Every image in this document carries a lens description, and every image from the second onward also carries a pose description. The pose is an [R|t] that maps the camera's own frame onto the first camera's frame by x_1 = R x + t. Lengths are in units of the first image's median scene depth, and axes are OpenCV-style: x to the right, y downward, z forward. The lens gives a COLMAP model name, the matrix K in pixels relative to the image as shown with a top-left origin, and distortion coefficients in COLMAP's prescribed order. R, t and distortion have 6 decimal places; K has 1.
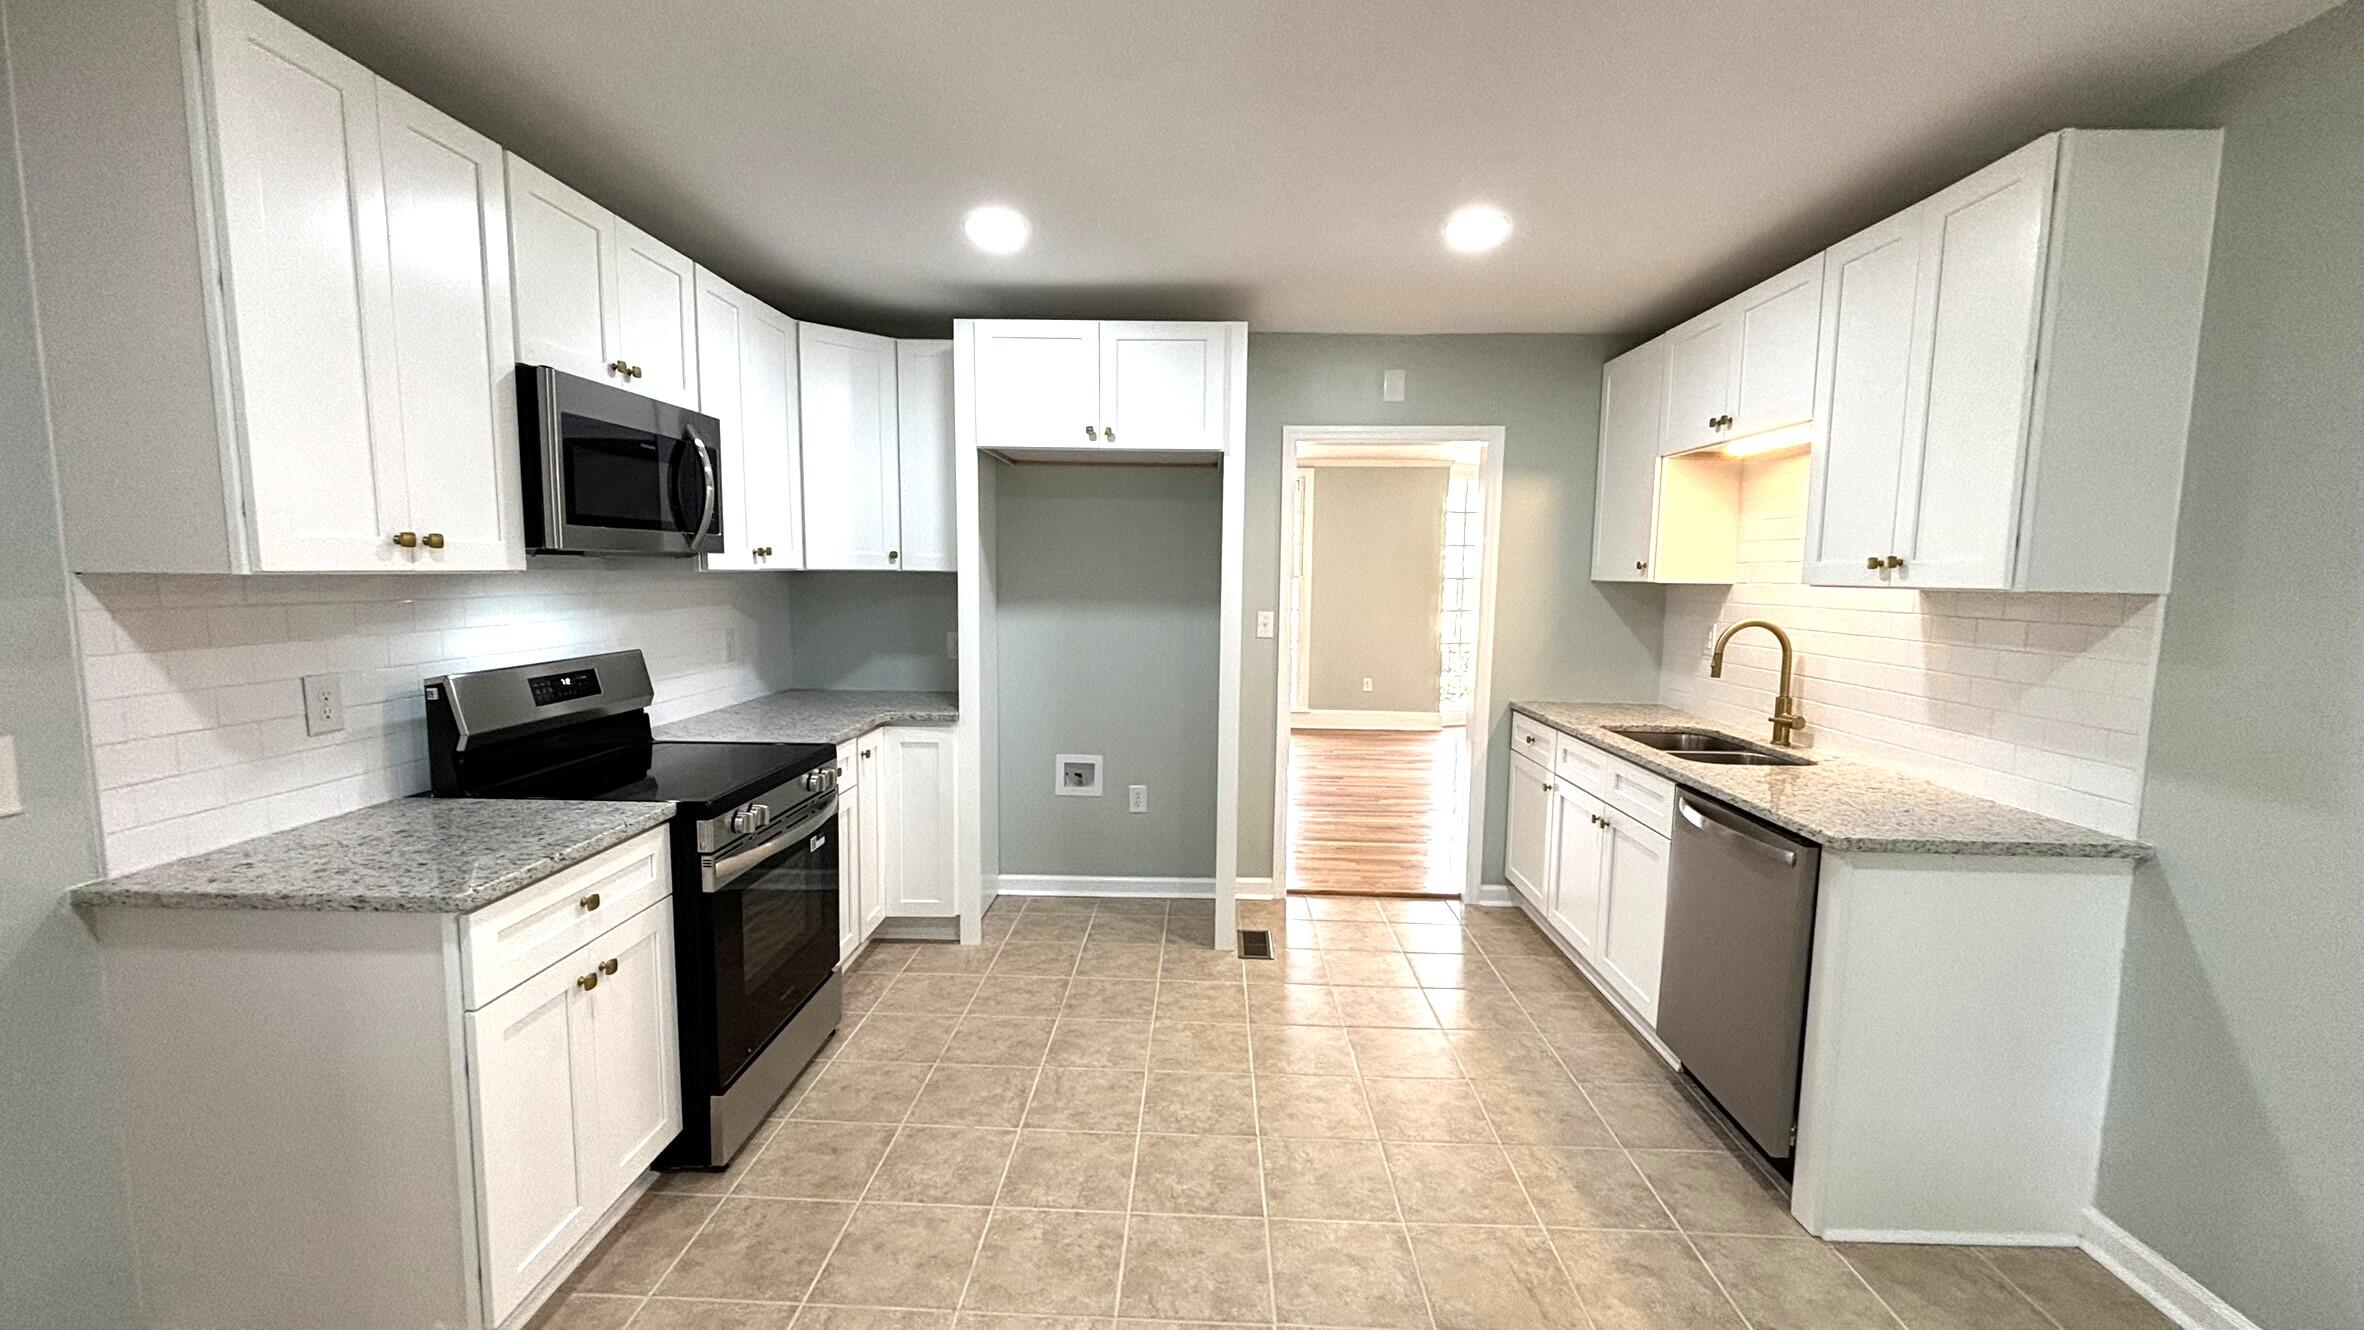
lens RADIAL K [[948.9, 0, 1177.6], [0, 948.9, 667.0], [0, 0, 1]] dist [0.003557, -0.000938]
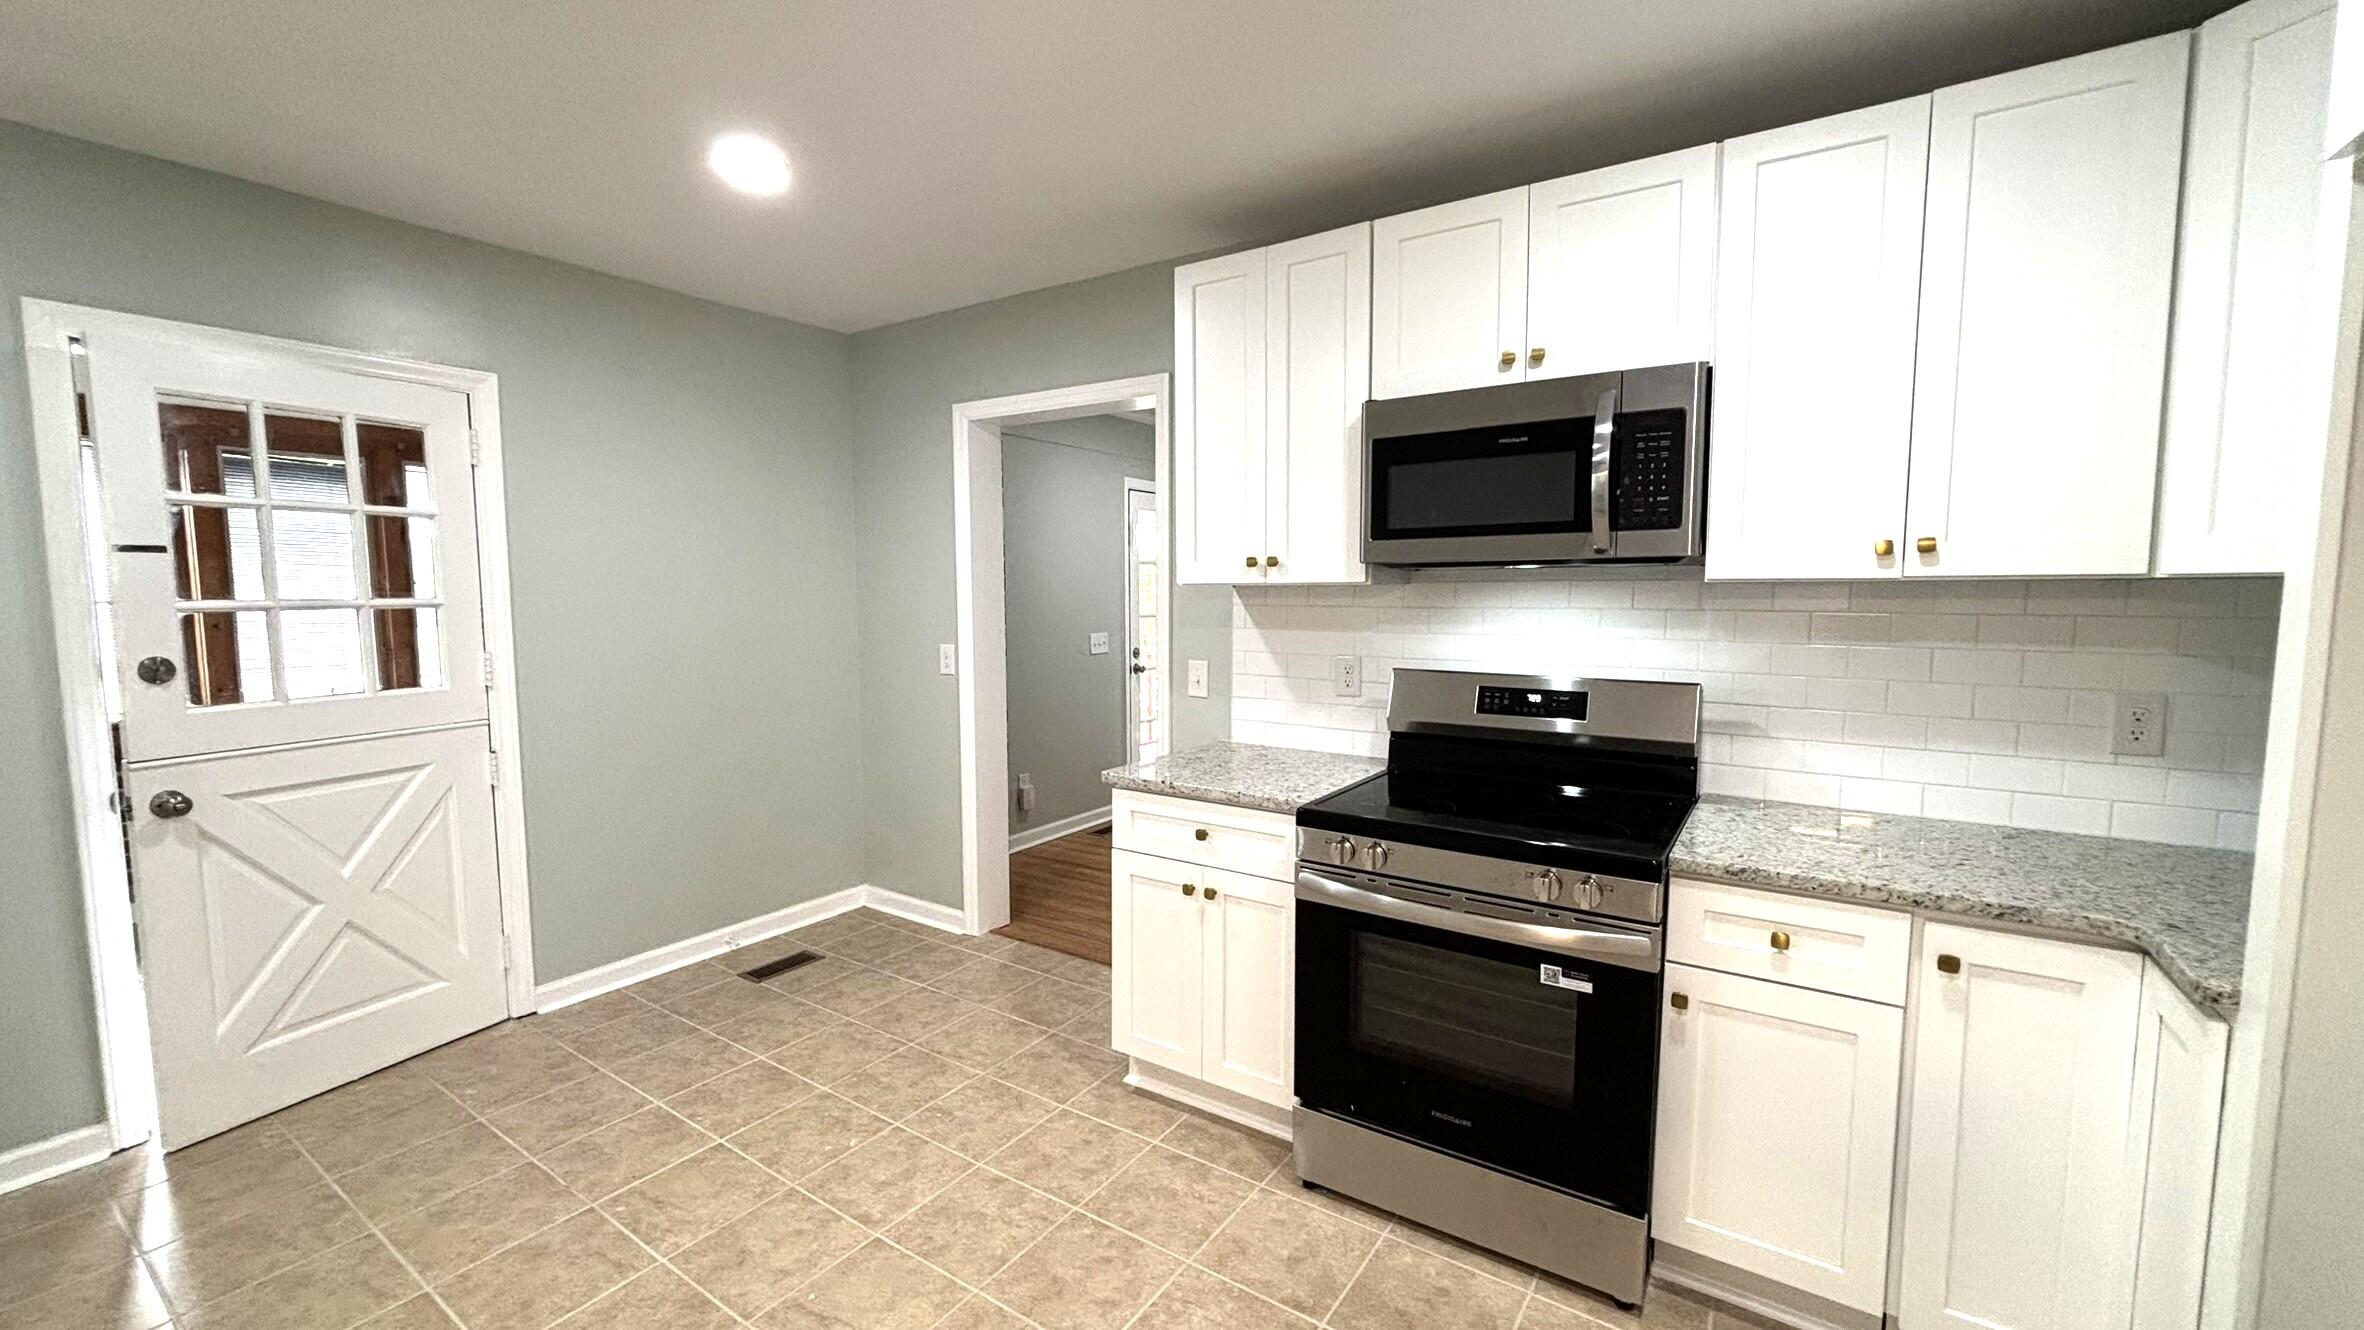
lens RADIAL K [[948.9, 0, 1174.5], [0, 948.9, 670.7], [0, 0, 1]] dist [0.003557, -0.000938]
pose [[-0.548061, 0.059982, -0.834285, 0.458653], [-0.090547, 0.987309, 0.130466, -0.135730], [0.831523, 0.147046, -0.535674, 1.585146]]
